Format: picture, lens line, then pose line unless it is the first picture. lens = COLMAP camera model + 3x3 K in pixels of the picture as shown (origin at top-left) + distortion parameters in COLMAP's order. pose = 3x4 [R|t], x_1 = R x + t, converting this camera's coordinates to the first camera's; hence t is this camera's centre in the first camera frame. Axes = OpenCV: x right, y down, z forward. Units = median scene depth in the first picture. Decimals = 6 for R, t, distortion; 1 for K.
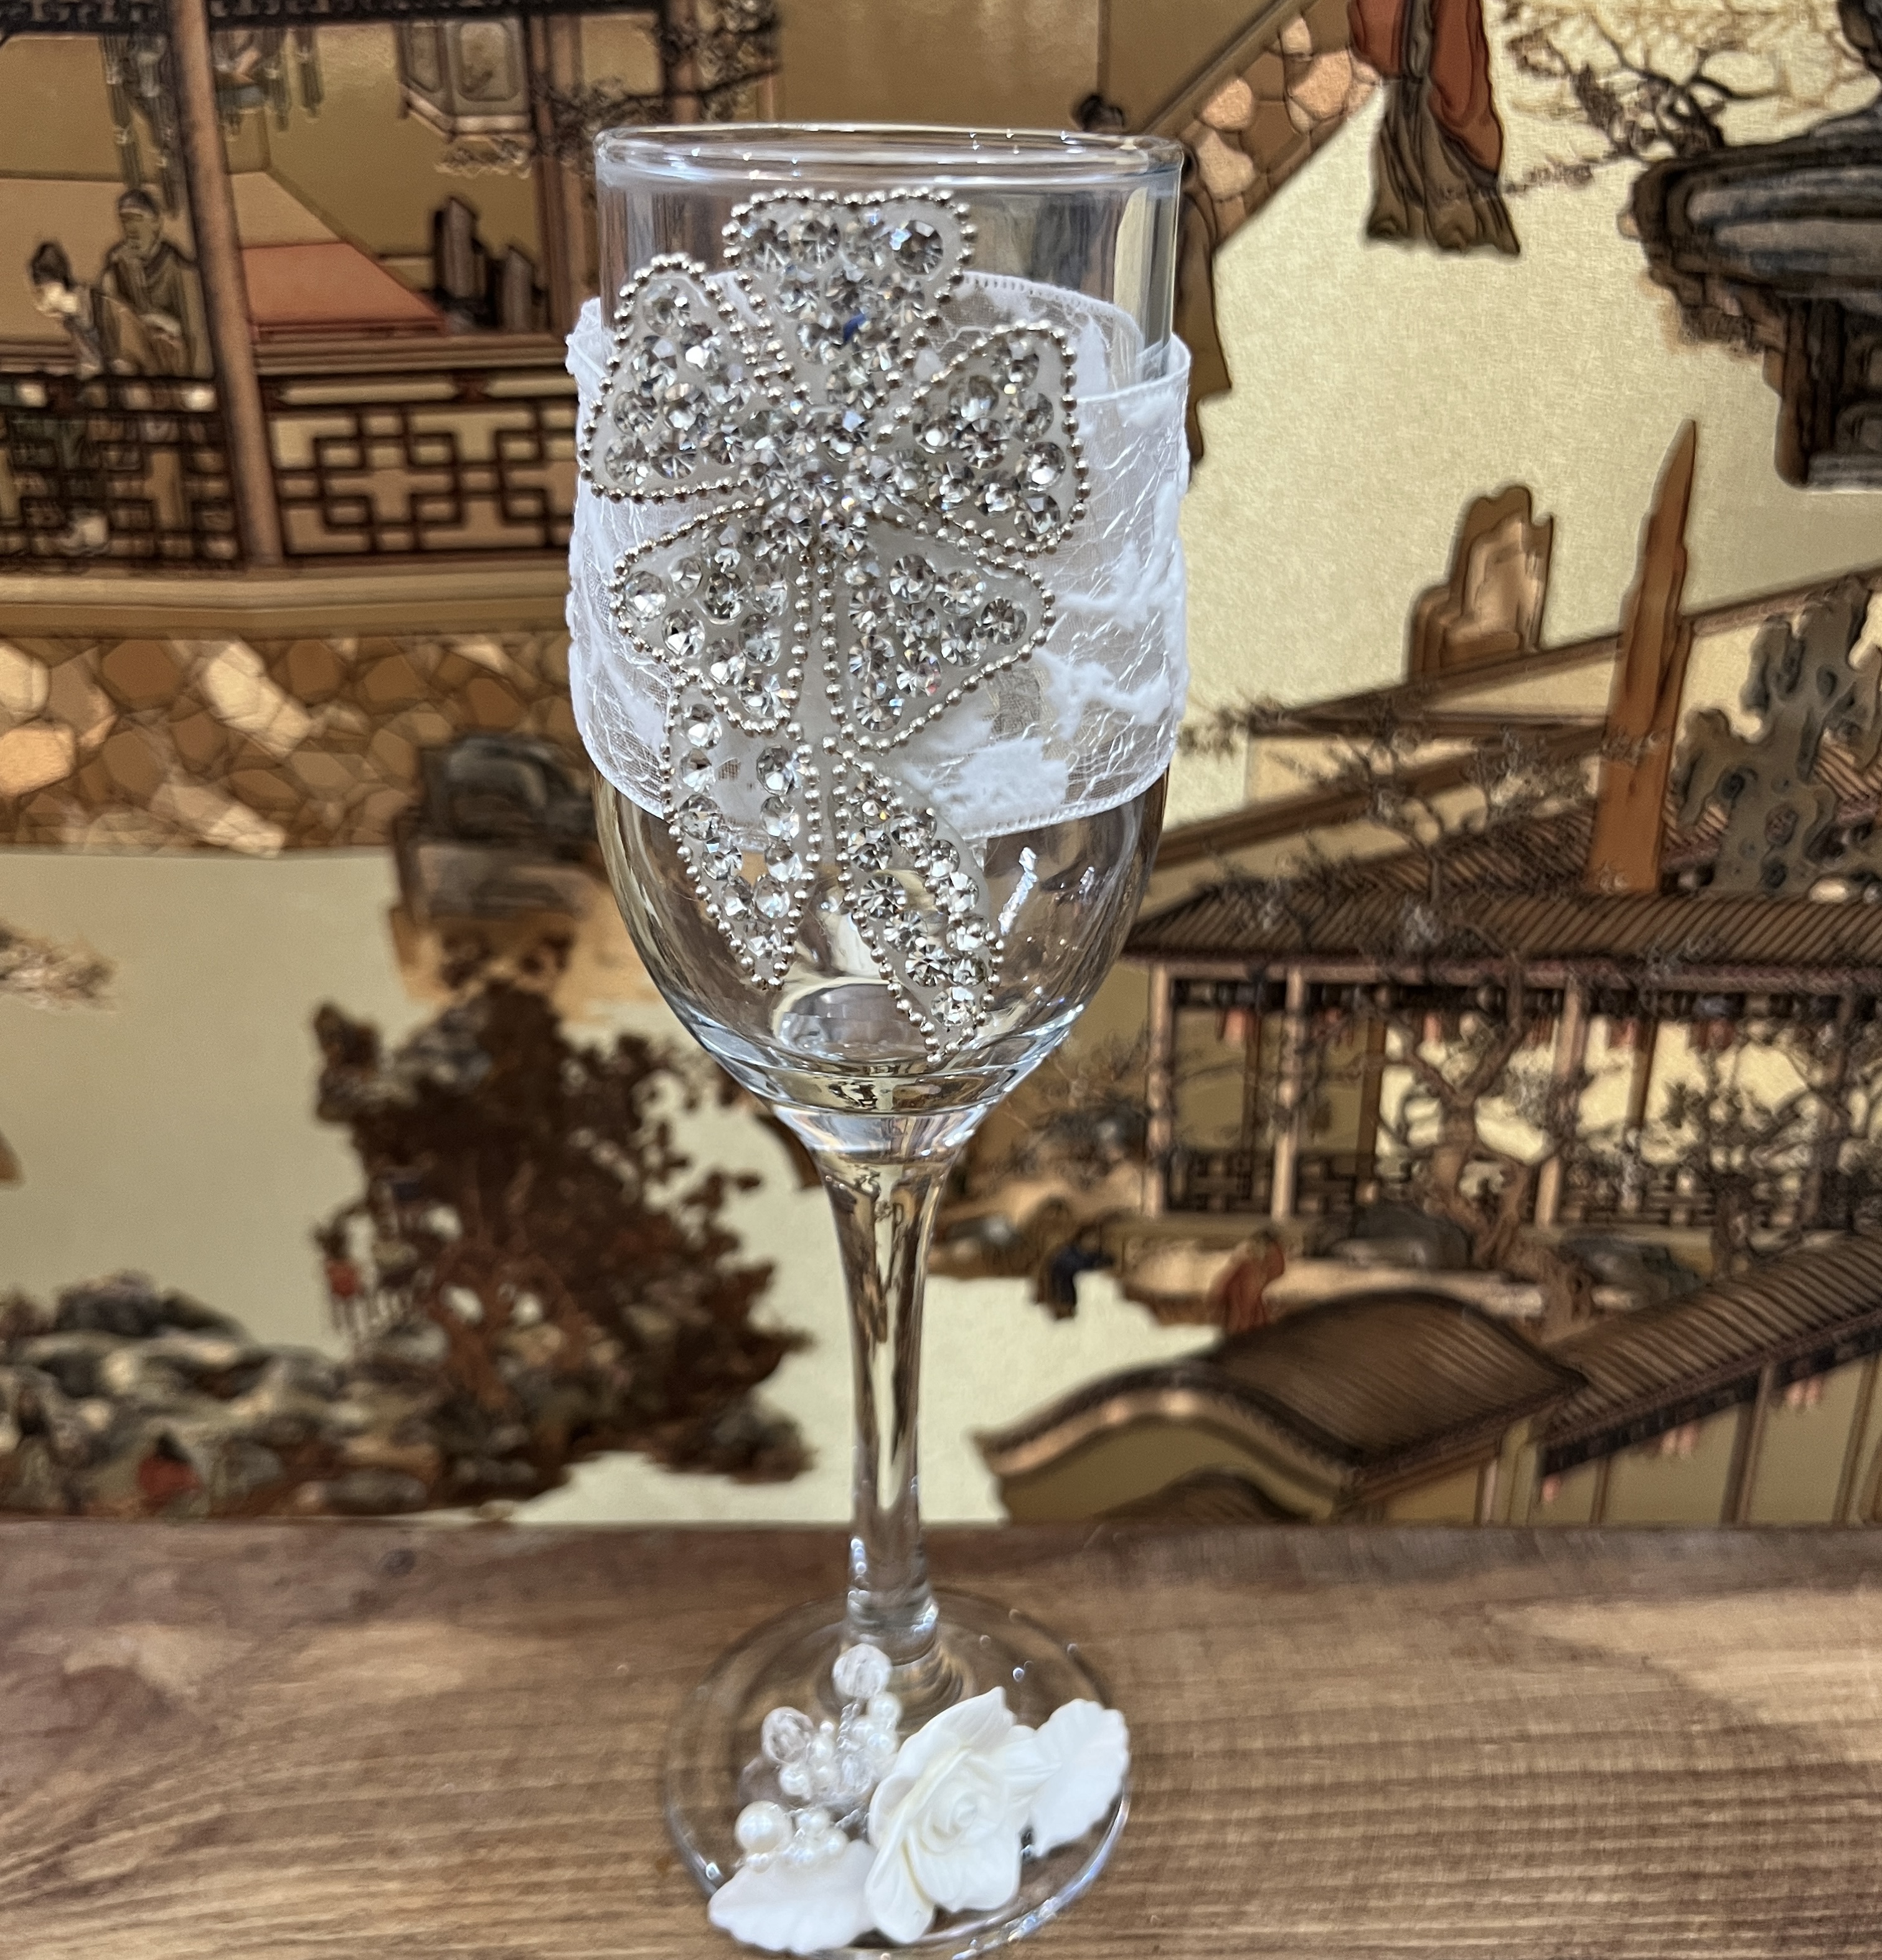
lens RADIAL K [[1883.7, 0, 956.1], [0, 1883.7, 1032.1], [0, 0, 1]] dist [-0.023956, 0.000000]
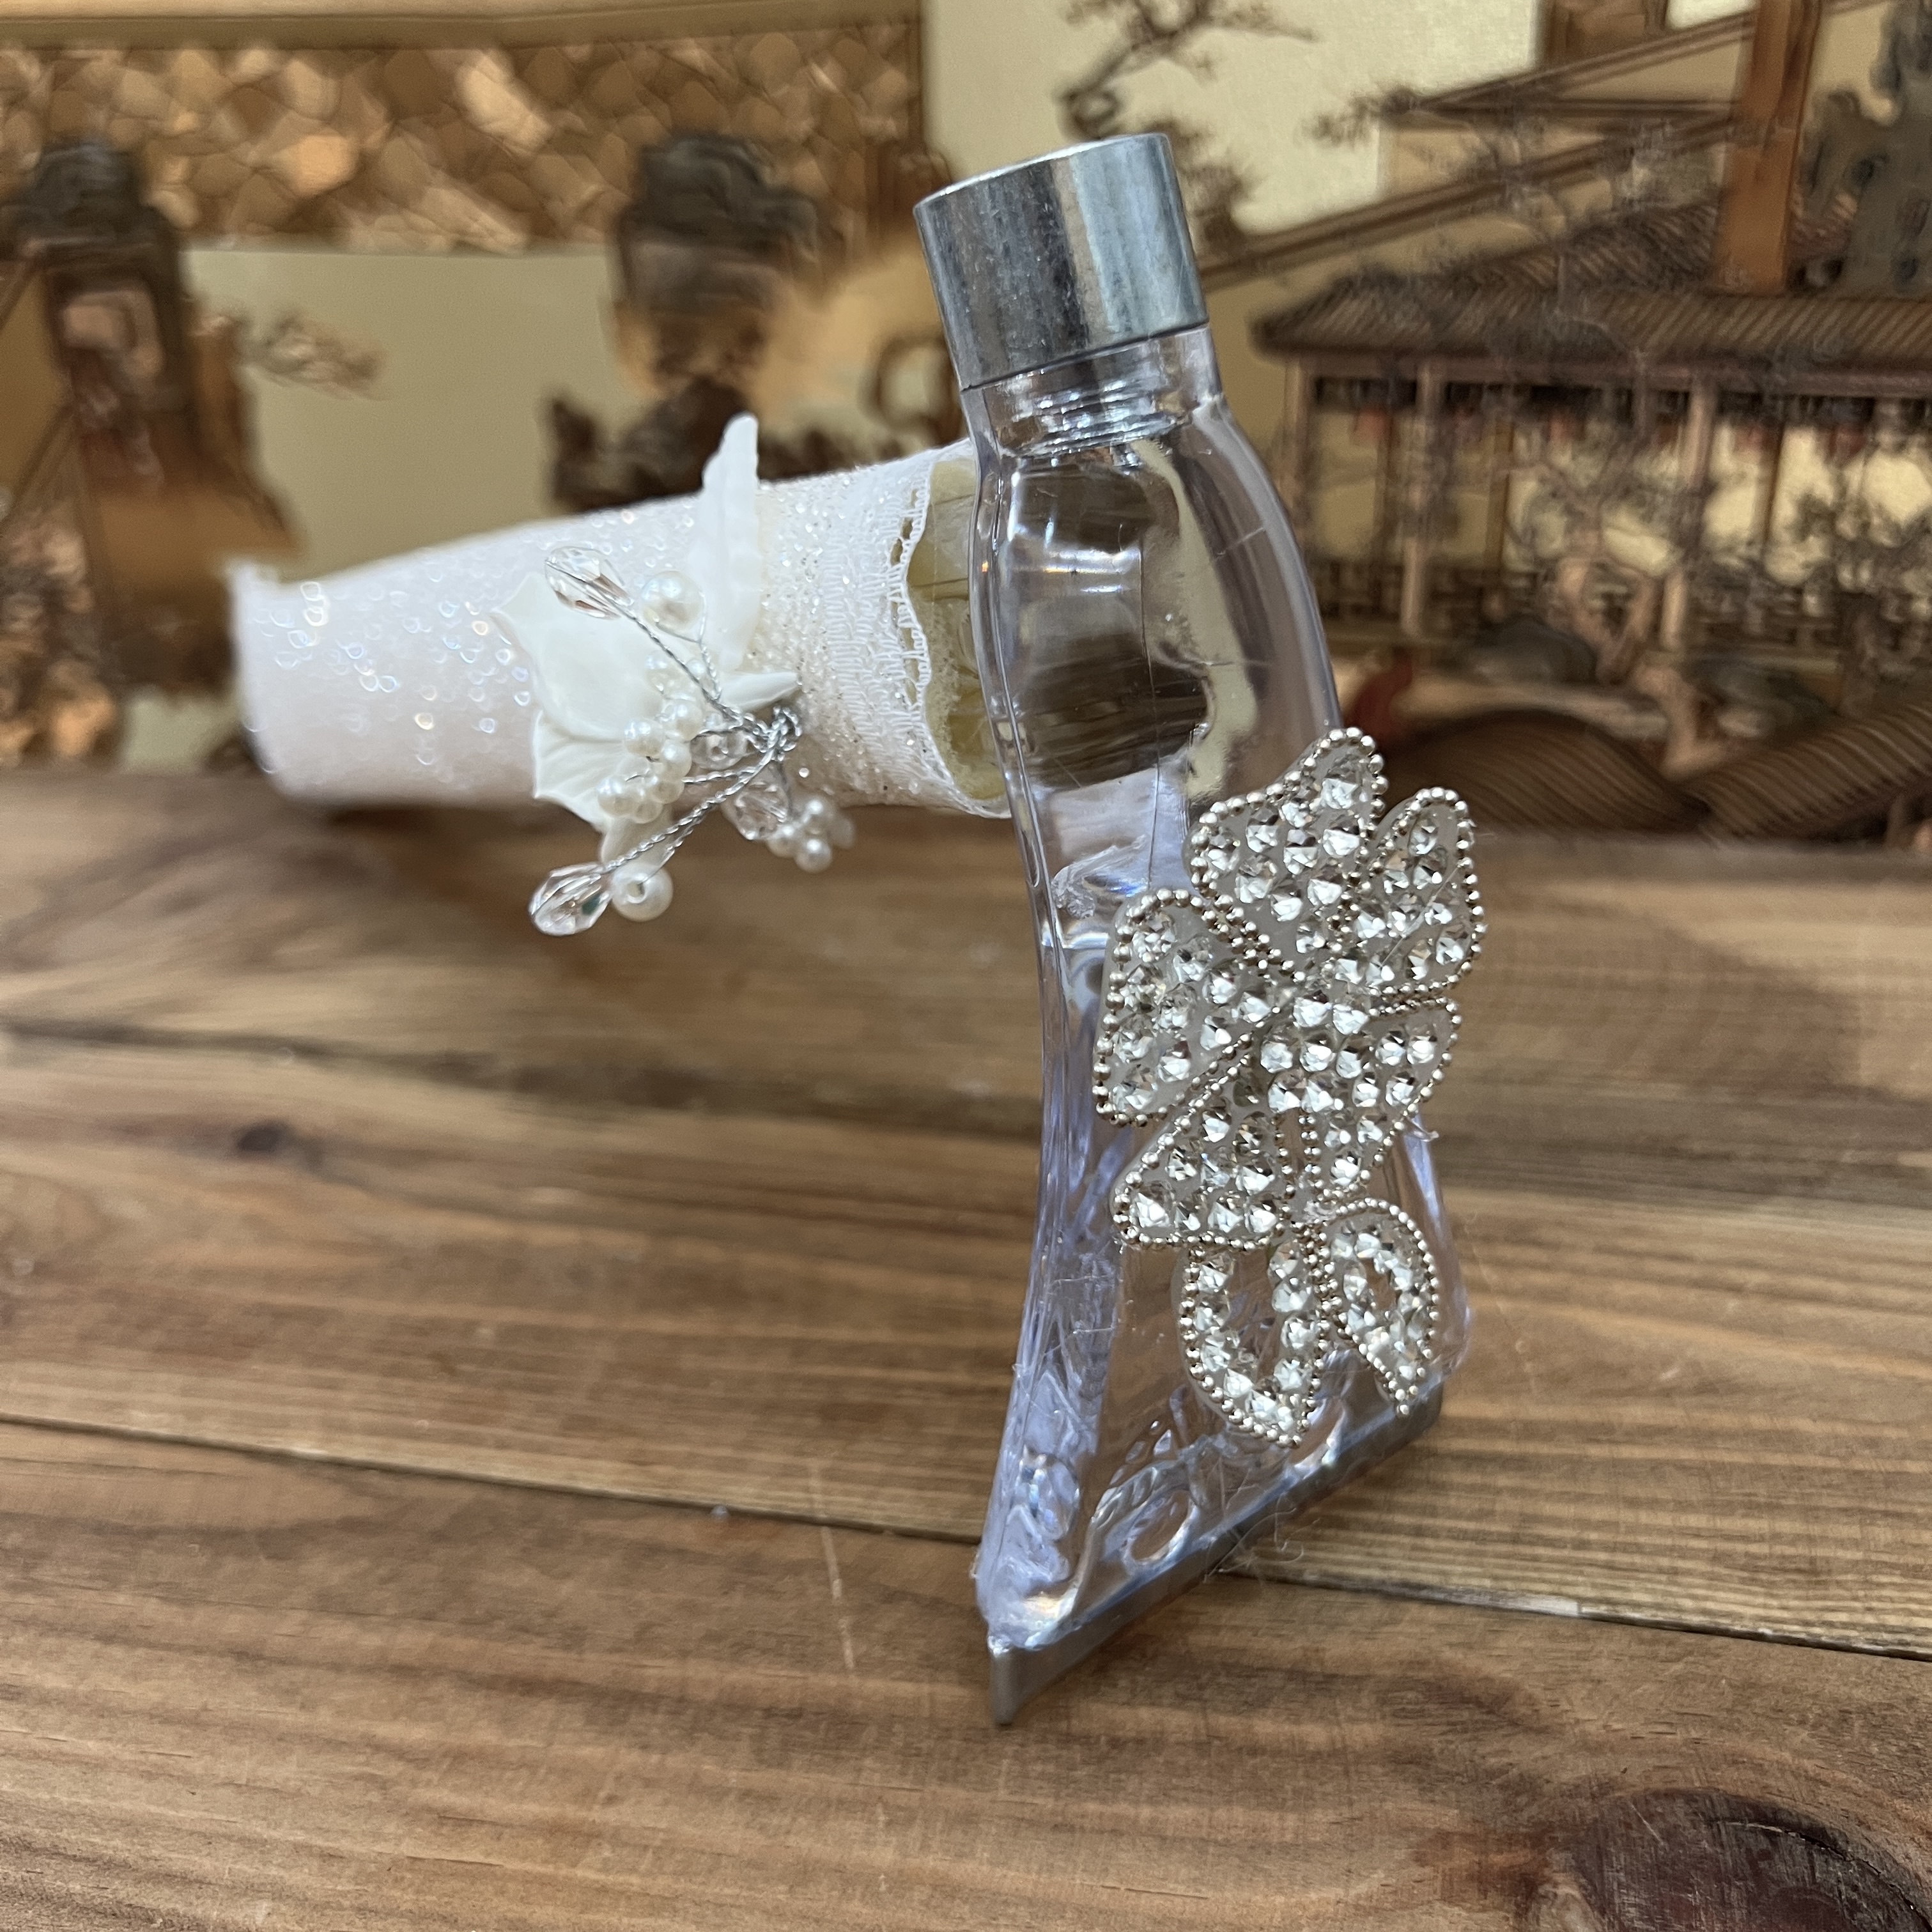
lens RADIAL K [[1939.3, 0, 996.0], [0, 1939.3, 981.2], [0, 0, 1]] dist [-0.022546, 0.000000]
pose [[0.981899, 0.065889, -0.177573, 0.164024], [-0.055721, 0.996541, 0.061655, 0.263614], [0.181021, -0.050644, 0.982174, -0.128458]]
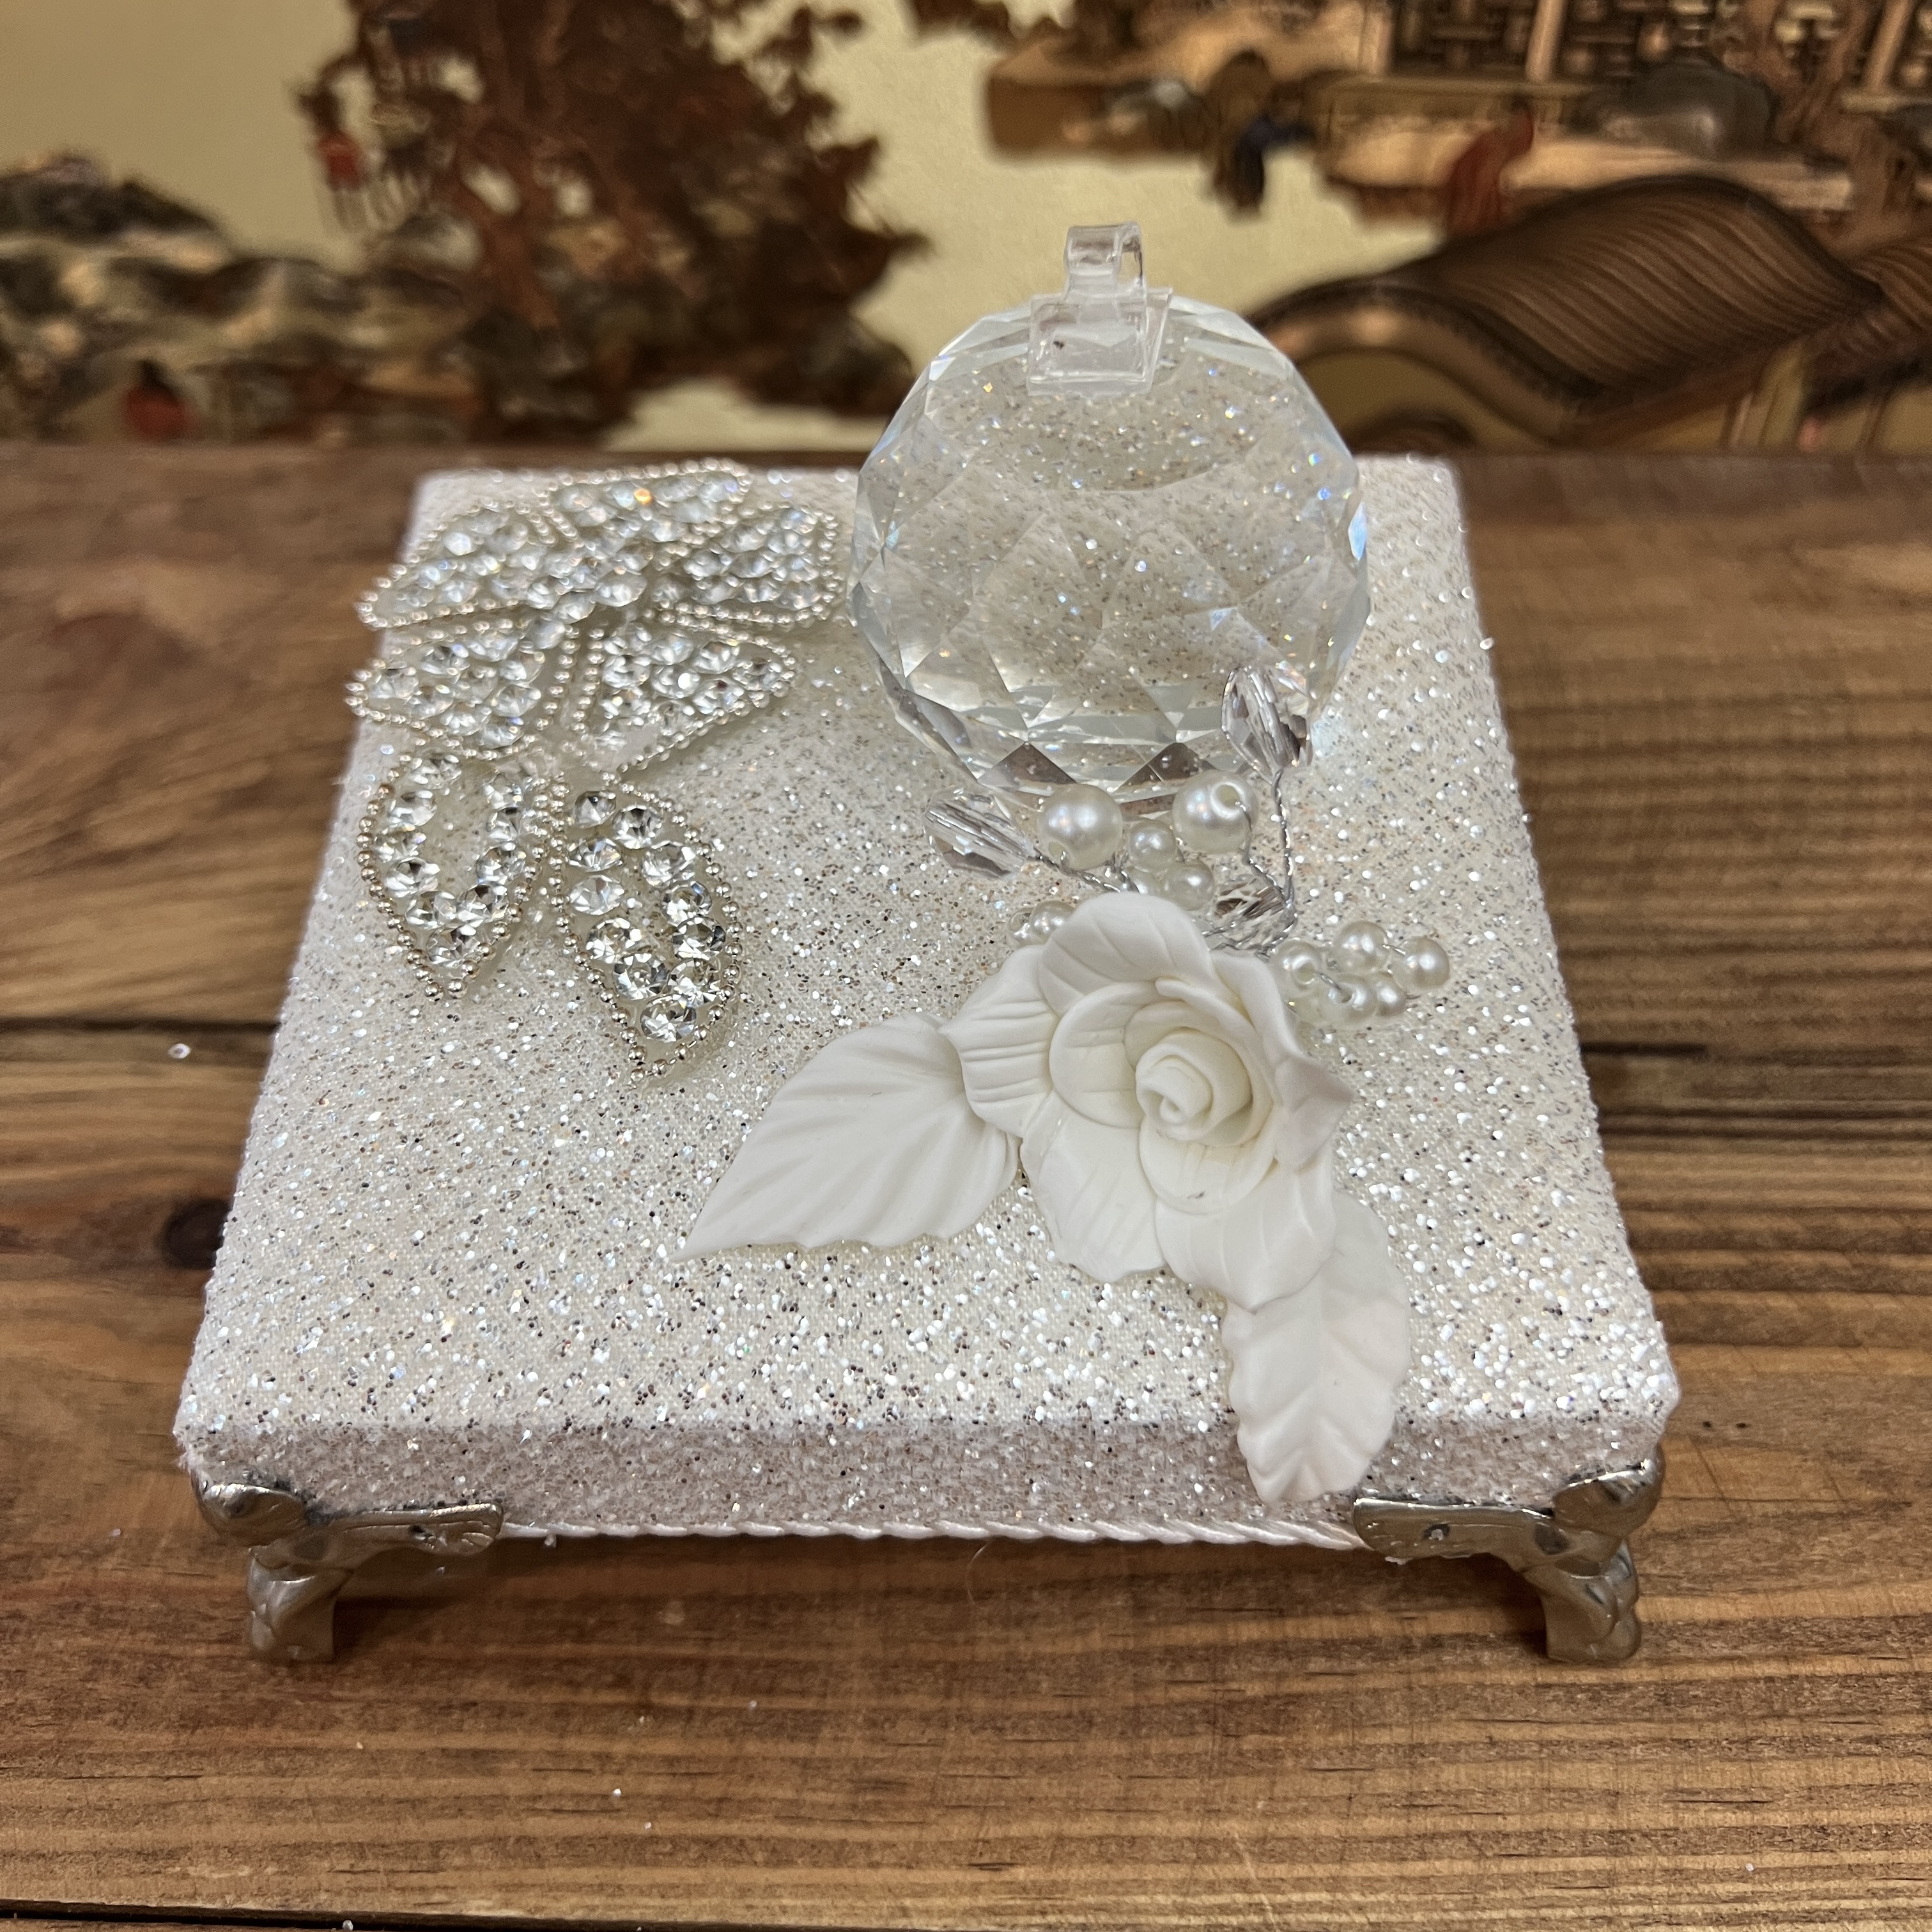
lens RADIAL K [[1939.3, 0, 984.2], [0, 1939.3, 861.2], [0, 0, 1]] dist [-0.022546, 0.000000]
pose [[0.999949, 0.006500, -0.007724, -0.050514], [-0.002761, 0.912068, 0.410030, 0.075728], [0.009710, -0.409988, 0.912039, 0.153303]]
